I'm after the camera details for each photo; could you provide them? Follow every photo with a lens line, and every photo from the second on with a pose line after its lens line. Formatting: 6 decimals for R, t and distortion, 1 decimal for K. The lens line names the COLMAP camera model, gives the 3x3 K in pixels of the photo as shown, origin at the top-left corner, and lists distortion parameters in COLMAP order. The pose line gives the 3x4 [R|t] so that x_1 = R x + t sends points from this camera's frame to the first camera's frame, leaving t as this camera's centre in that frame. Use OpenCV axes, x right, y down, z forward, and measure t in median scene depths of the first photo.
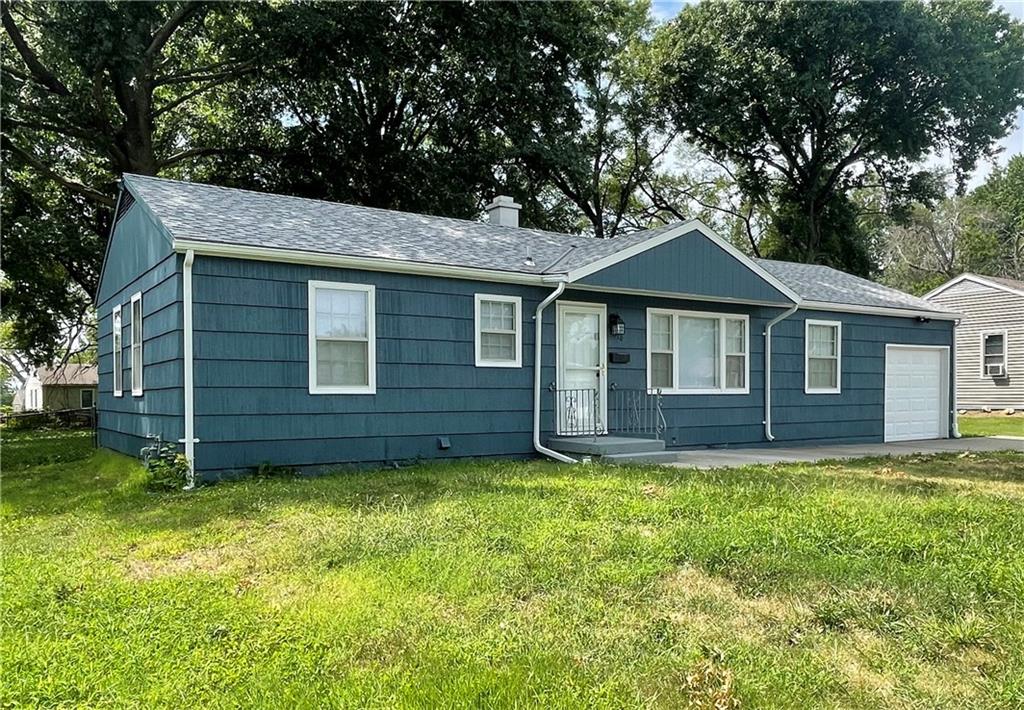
lens RADIAL K [[933.8, 0, 512.0], [0, 933.8, 355.0], [0, 0, 1]] dist [-0.006070, -0.003746]
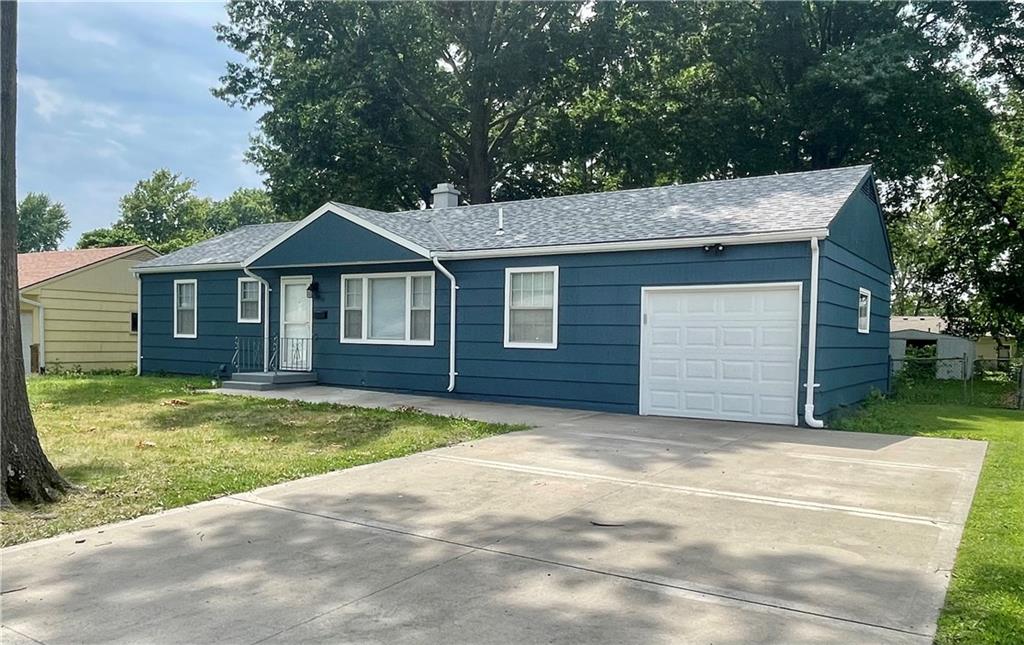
lens RADIAL K [[700.7, 0, 512.0], [0, 700.7, 322.5], [0, 0, 1]] dist [0.002940, 0.000230]
pose [[0.408509, -0.020978, -0.912513, 1.005909], [0.010128, 0.999778, -0.018450, 0.030812], [0.912698, -0.001705, 0.408631, 0.751782]]
